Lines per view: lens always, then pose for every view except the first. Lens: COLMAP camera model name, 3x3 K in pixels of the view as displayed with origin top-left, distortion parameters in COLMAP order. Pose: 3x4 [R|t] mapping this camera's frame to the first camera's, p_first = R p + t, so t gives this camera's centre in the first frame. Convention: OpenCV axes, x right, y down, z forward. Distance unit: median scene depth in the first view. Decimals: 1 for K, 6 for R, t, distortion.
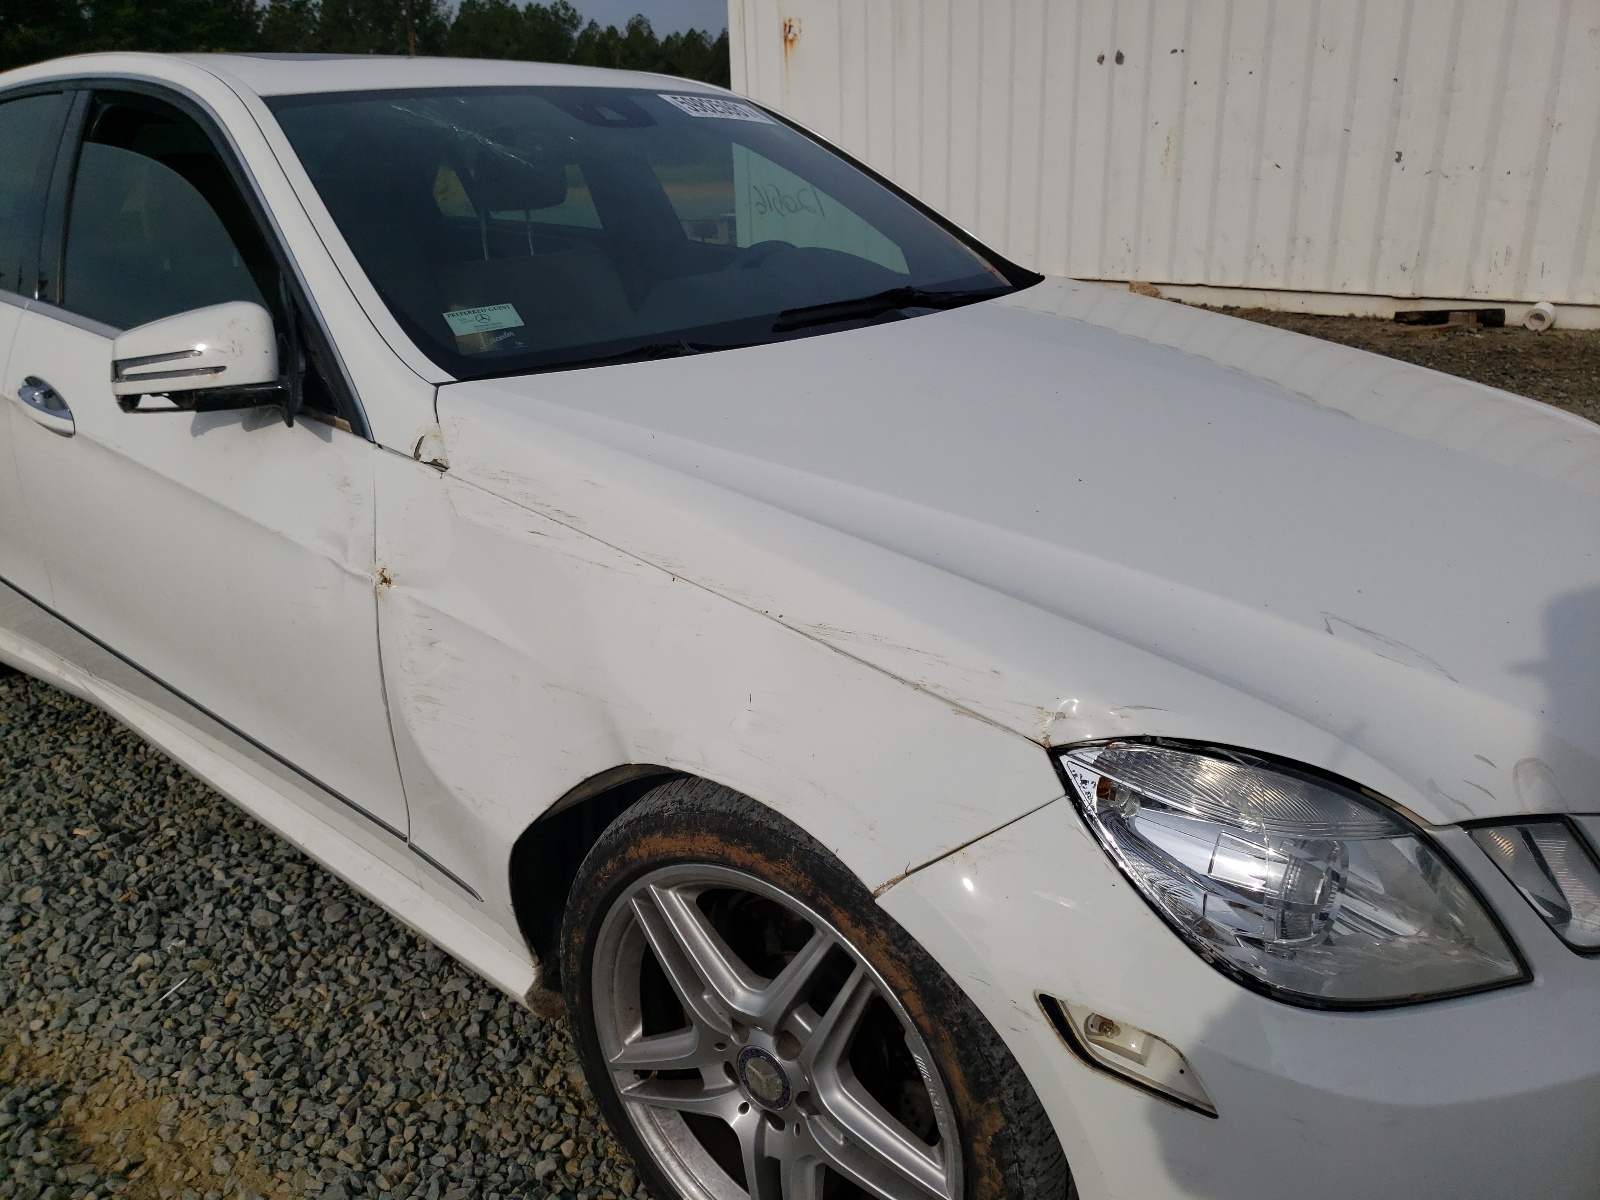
lens RADIAL K [[1283.2, 0, 800.0], [0, 1283.2, 600.0], [0, 0, 1]] dist [-0.089632, 0.132923]
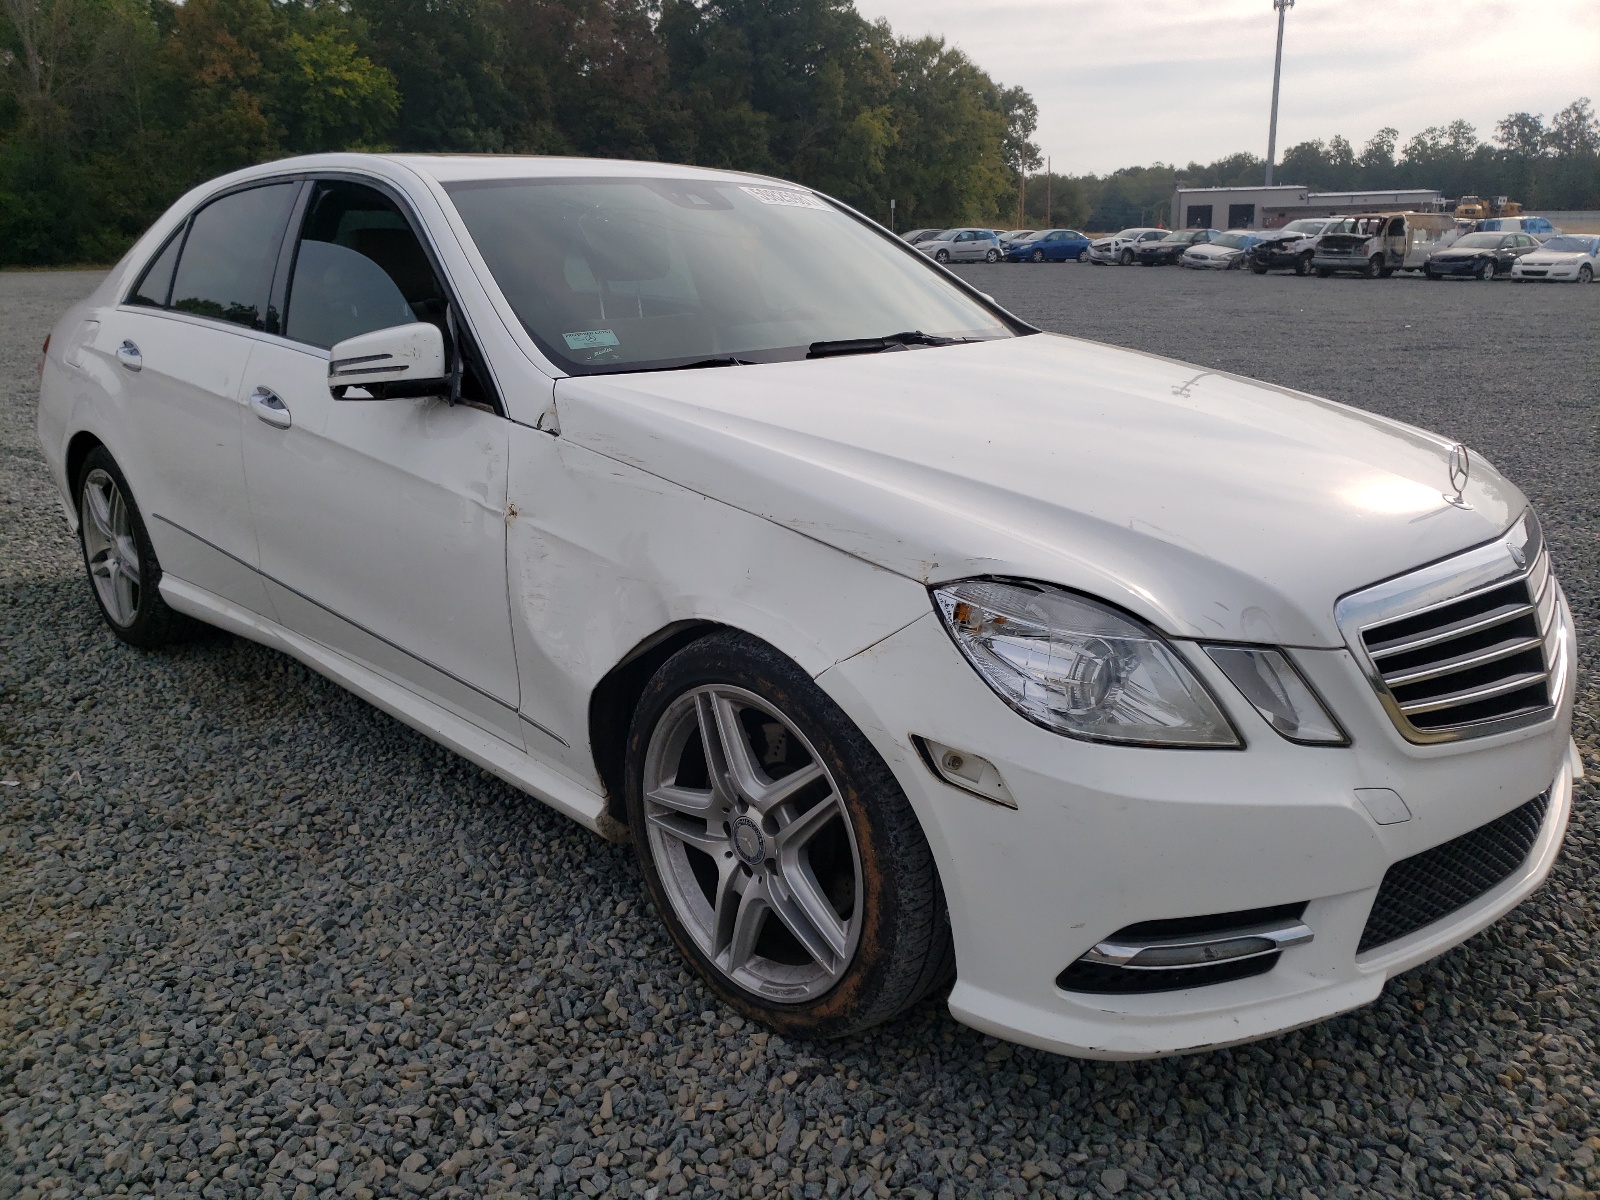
lens RADIAL K [[1226.7, 0, 800.0], [0, 1226.7, 600.0], [0, 0, 1]] dist [0.000021, -0.000396]
pose [[0.996271, 0.031119, -0.080470, 0.107467], [-0.036218, 0.997375, -0.062700, 0.155720], [0.078308, 0.065380, 0.994783, -0.332928]]
